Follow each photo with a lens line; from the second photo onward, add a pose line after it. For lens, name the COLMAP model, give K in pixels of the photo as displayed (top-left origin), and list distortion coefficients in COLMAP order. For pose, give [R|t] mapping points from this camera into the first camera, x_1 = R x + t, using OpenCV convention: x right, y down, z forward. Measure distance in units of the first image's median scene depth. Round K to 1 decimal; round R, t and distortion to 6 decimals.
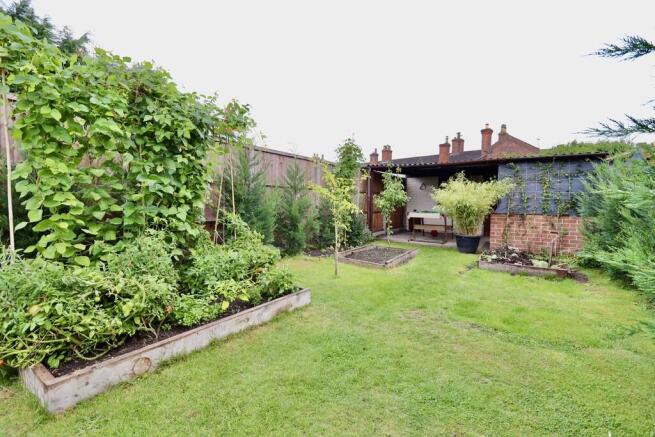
lens RADIAL K [[304.2, 0, 323.9], [0, 304.2, 216.1], [0, 0, 1]] dist [-0.001801, -0.000555]
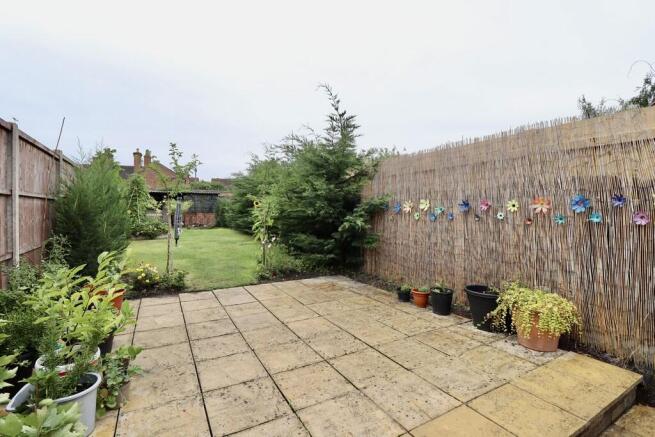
lens RADIAL K [[304.2, 0, 323.9], [0, 304.2, 216.1], [0, 0, 1]] dist [-0.001801, -0.000555]
pose [[0.430559, -0.029200, 0.902090, -1.366197], [0.040846, 0.999083, 0.012844, 0.037797], [-0.901638, 0.031317, 0.431357, -1.278978]]
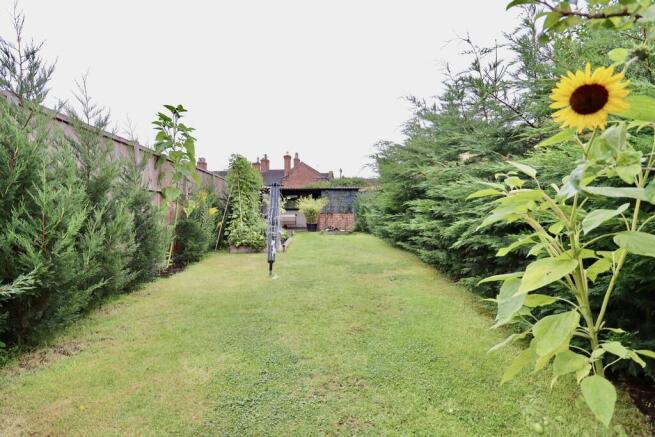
lens RADIAL K [[304.2, 0, 323.9], [0, 304.2, 216.1], [0, 0, 1]] dist [-0.001801, -0.000555]
pose [[0.790235, -0.028185, 0.612155, -0.765622], [0.044490, 0.998944, -0.011439, 0.037991], [-0.611186, 0.036274, 0.790655, -0.739396]]
